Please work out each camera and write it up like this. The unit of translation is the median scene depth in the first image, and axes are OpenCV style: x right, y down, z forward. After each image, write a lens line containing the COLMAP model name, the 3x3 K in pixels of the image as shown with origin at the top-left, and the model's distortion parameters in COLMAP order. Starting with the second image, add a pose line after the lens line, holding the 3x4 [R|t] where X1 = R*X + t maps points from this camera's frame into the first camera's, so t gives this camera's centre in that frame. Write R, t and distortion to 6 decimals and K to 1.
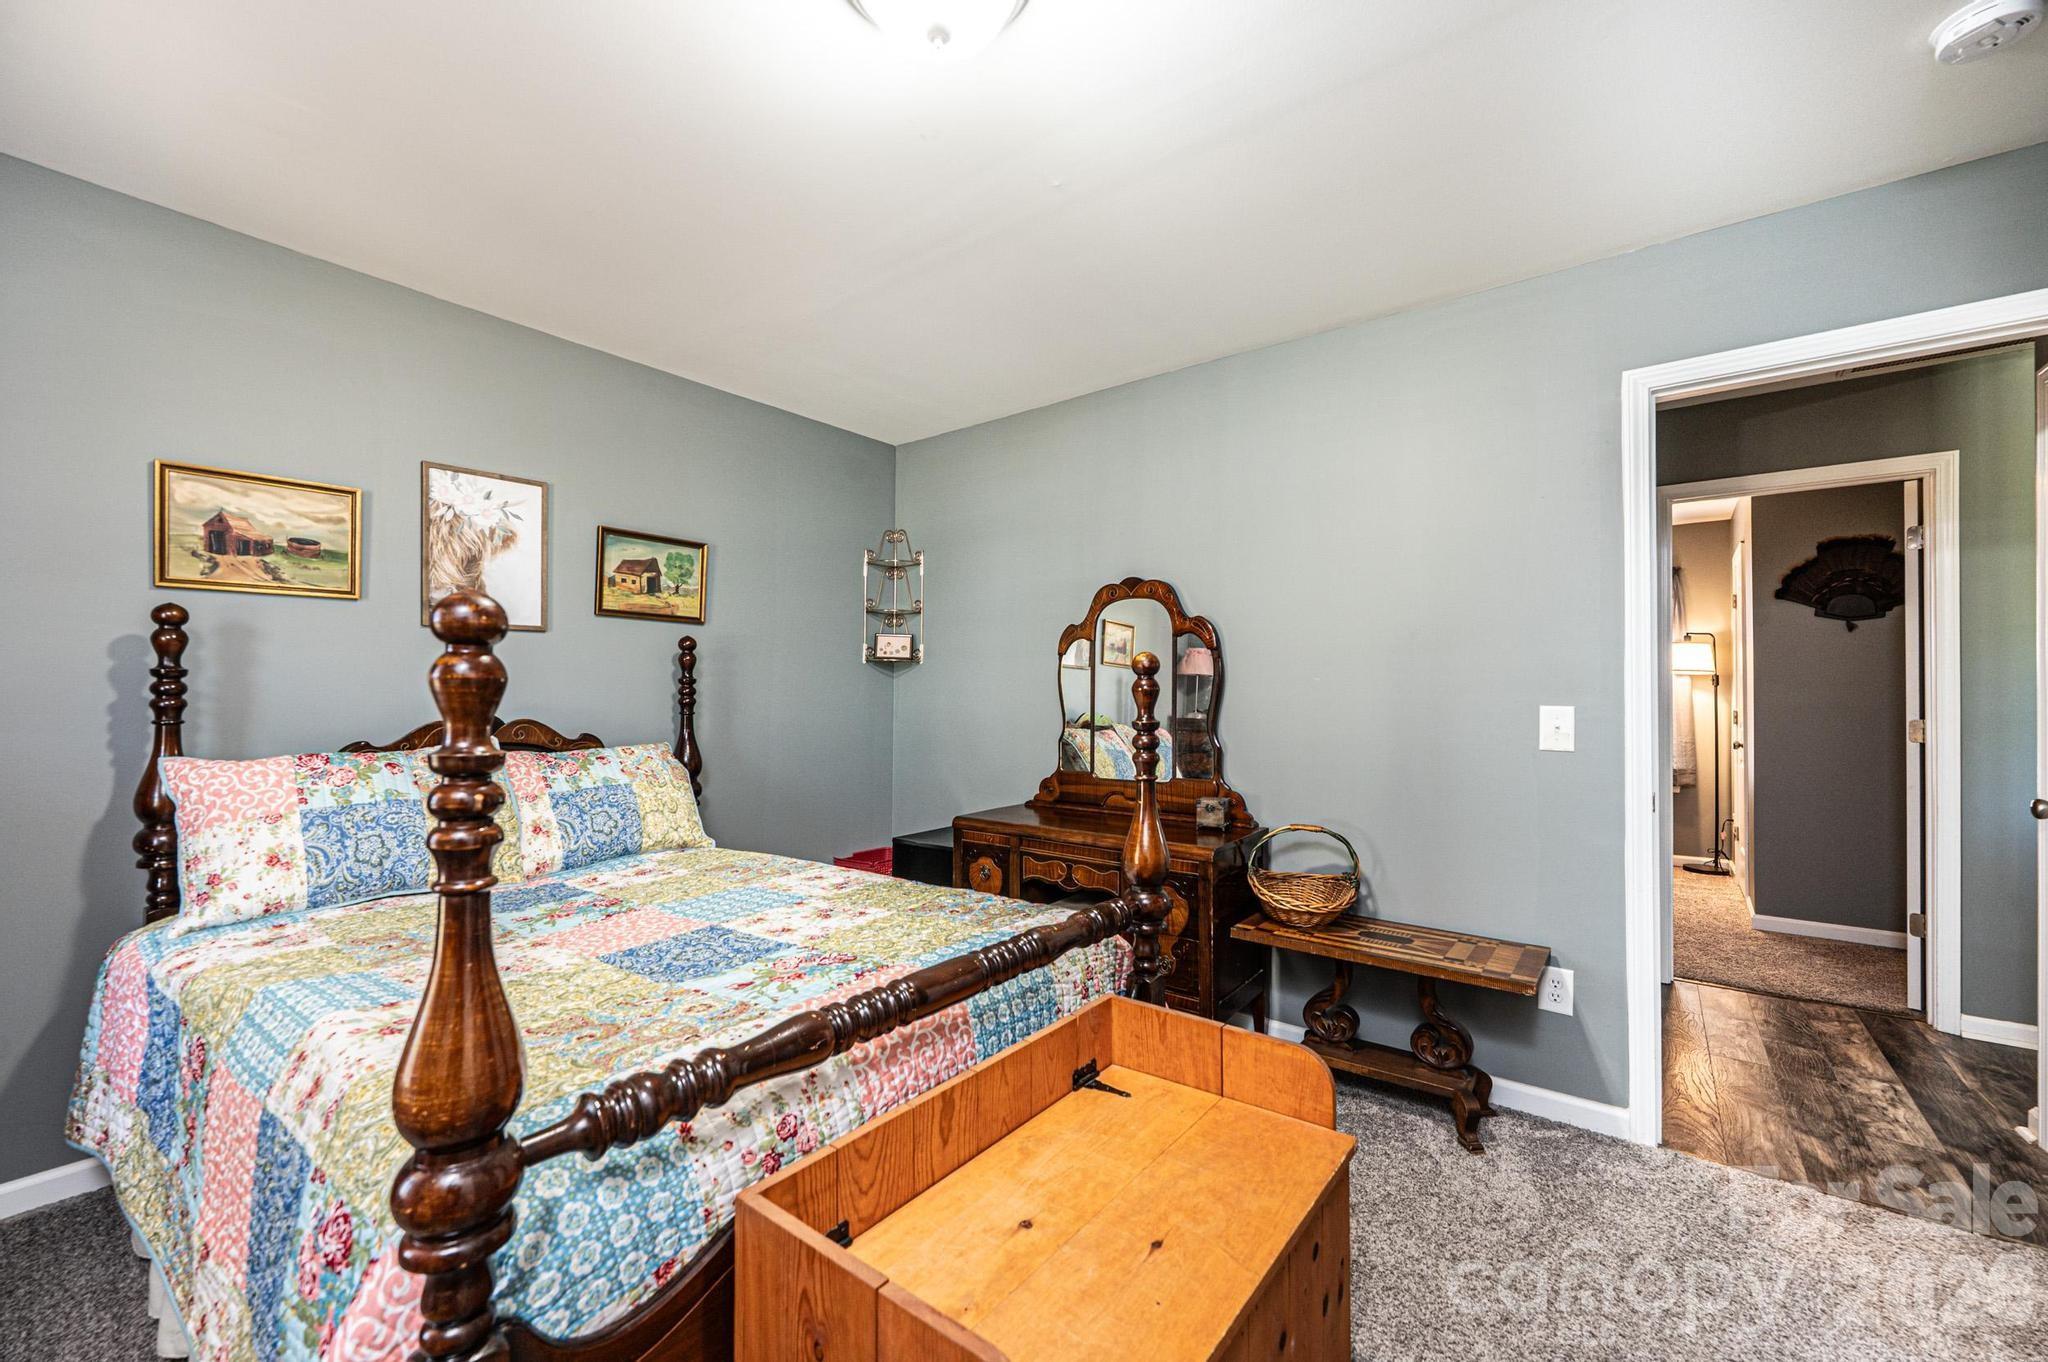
lens RADIAL K [[813.9, 0, 1020.8], [0, 813.9, 689.5], [0, 0, 1]] dist [0.012963, 0.000127]
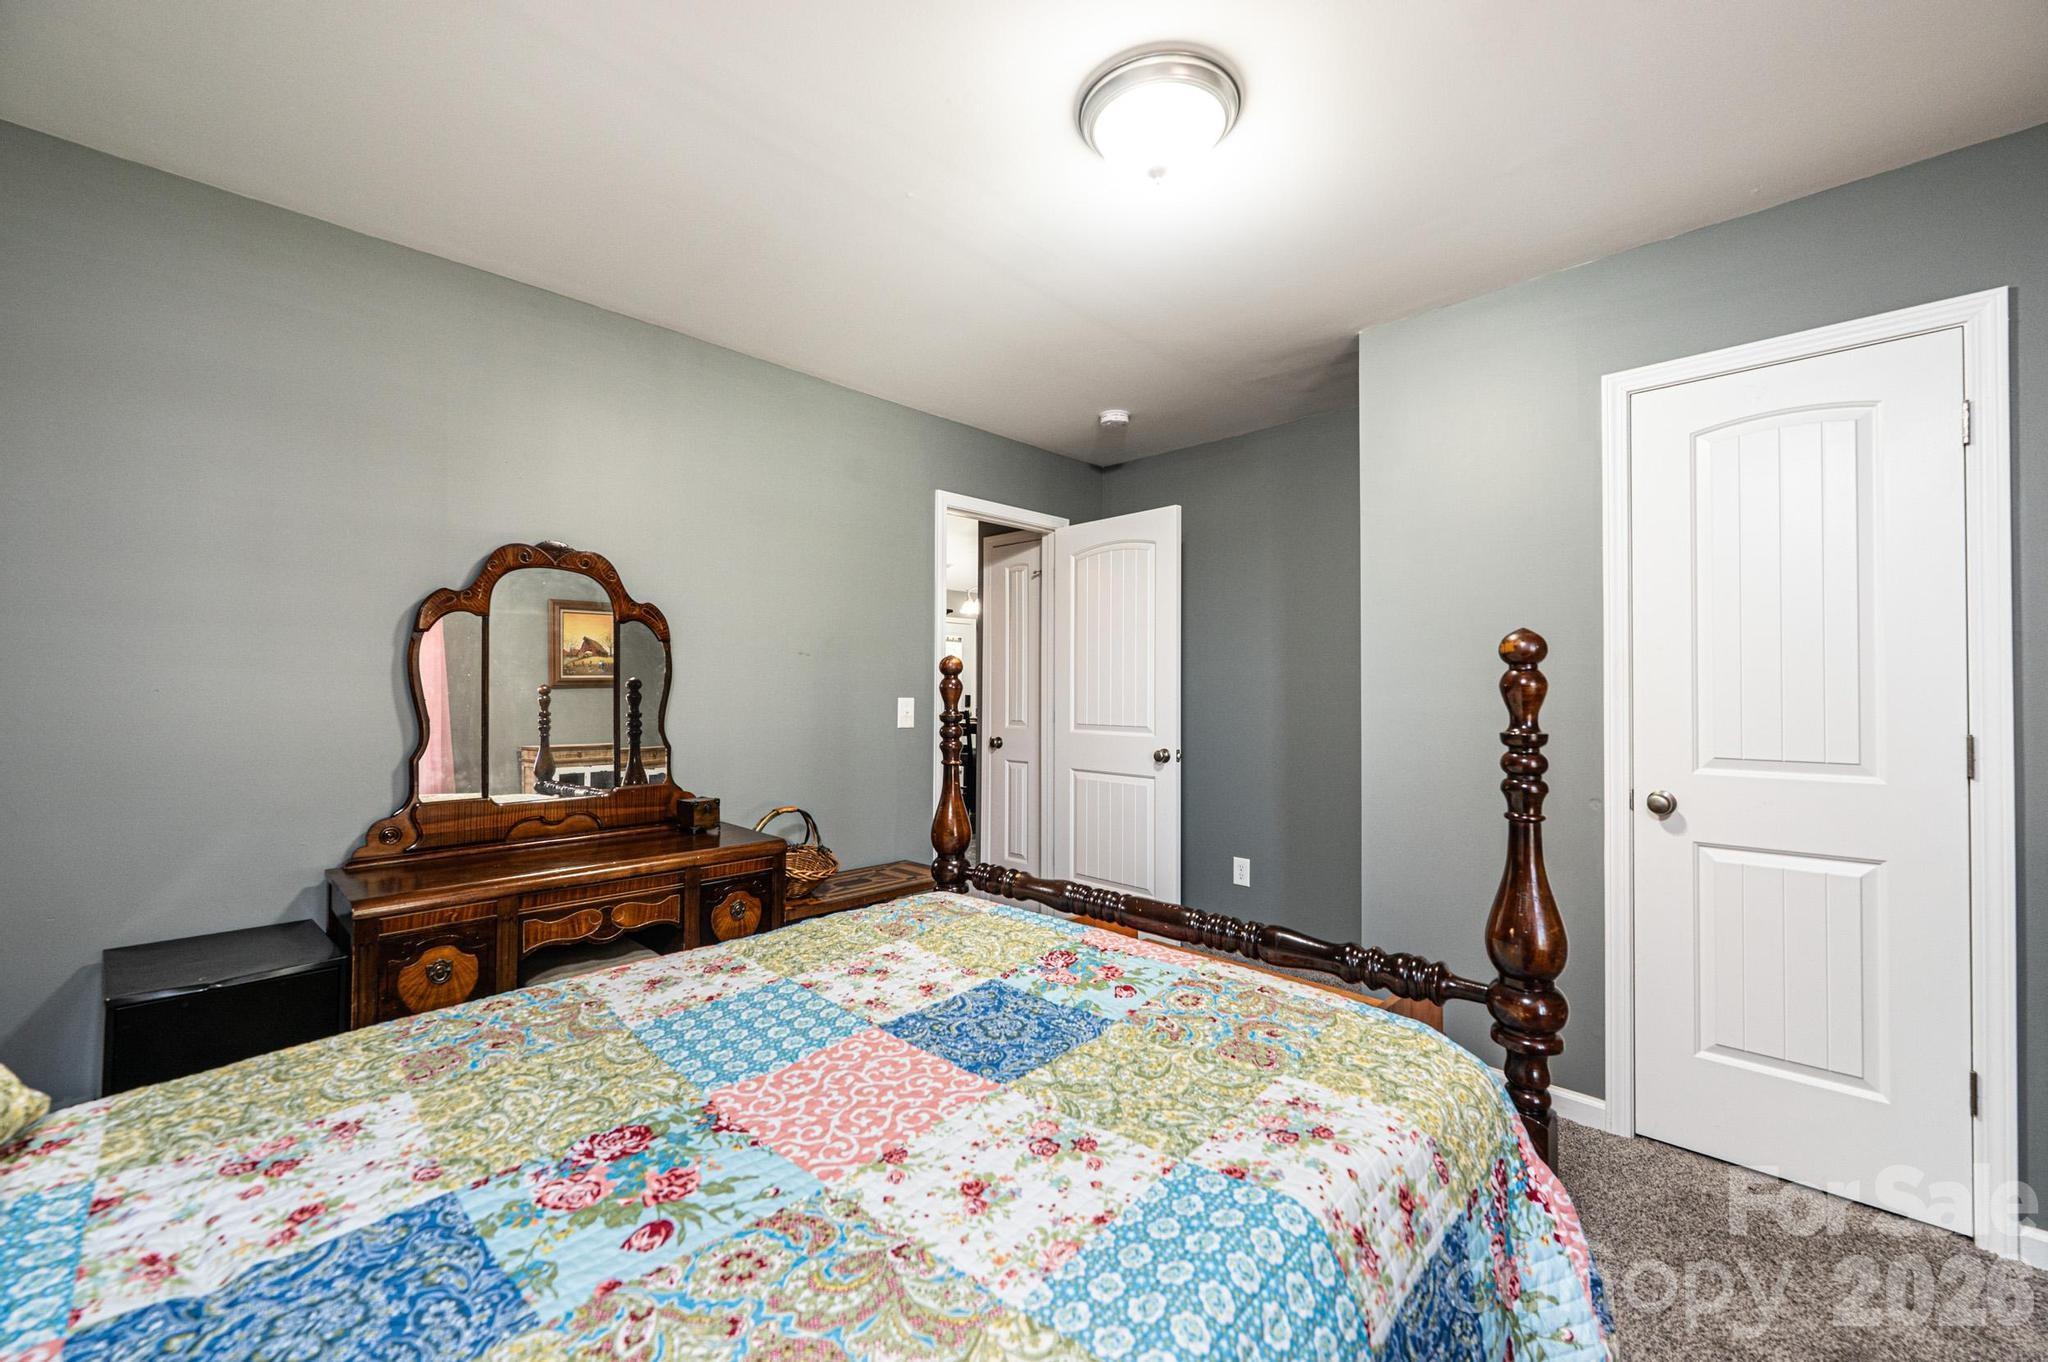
lens RADIAL K [[813.9, 0, 1020.3], [0, 813.9, 681.6], [0, 0, 1]] dist [0.012963, 0.000127]
pose [[0.114571, 0.008985, 0.993374, -1.013574], [-0.005374, 0.999950, -0.008424, 0.001892], [-0.993401, -0.004373, 0.114613, 0.776156]]
